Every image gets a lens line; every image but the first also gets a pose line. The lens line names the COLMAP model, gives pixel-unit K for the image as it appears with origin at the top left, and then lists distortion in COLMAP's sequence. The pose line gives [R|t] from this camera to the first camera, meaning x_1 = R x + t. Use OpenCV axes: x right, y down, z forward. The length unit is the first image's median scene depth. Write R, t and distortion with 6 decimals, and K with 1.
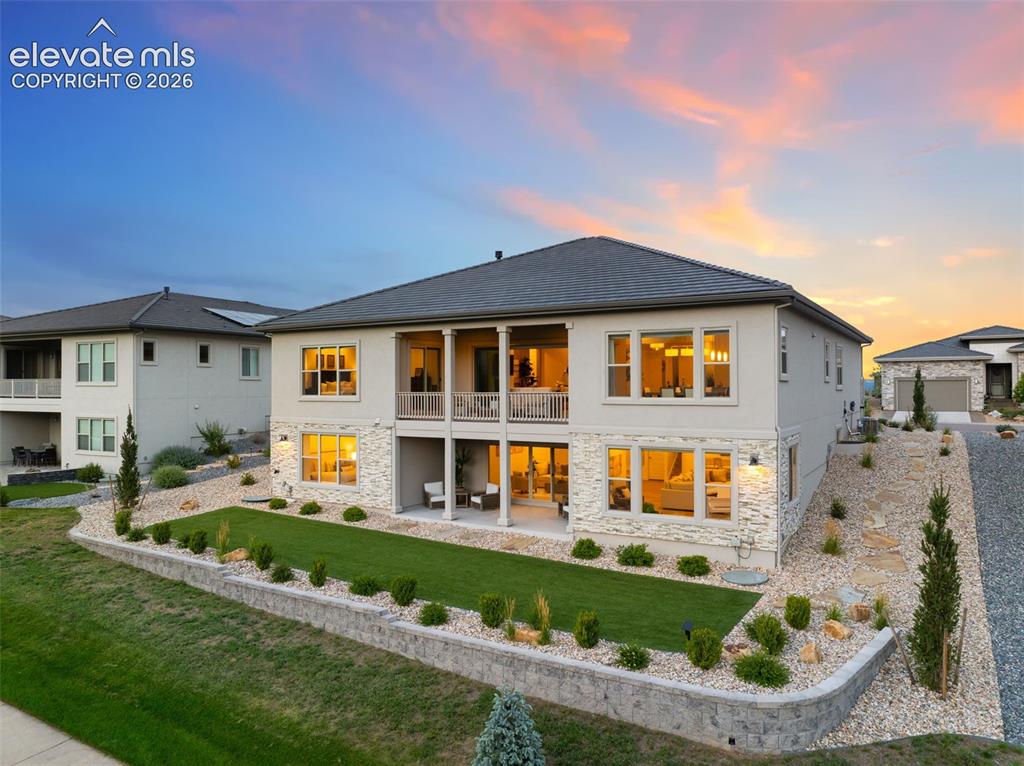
lens RADIAL K [[722.6, 0, 512.0], [0, 722.6, 383.0], [0, 0, 1]] dist [-0.073240, 0.041630]
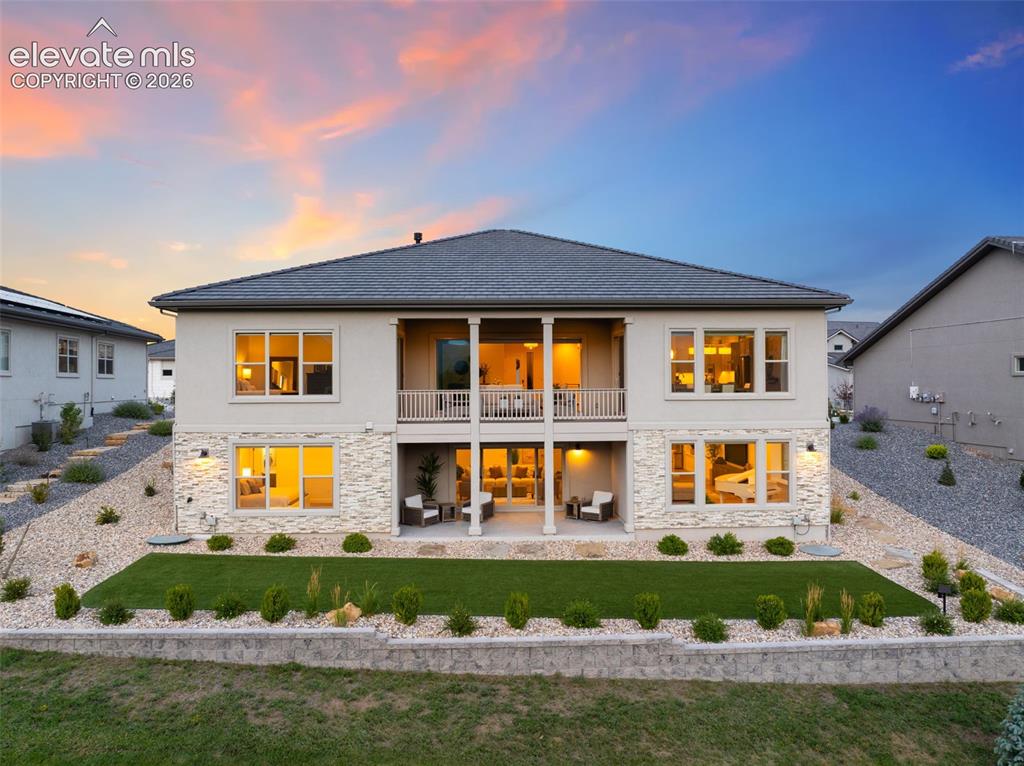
lens RADIAL K [[722.6, 0, 512.0], [0, 722.6, 383.0], [0, 0, 1]] dist [-0.073240, 0.041630]
pose [[0.836375, 0.001597, 0.548155, -0.629637], [0.000780, 0.999991, -0.004104, 0.009804], [-0.548156, 0.003860, 0.836367, 0.289501]]
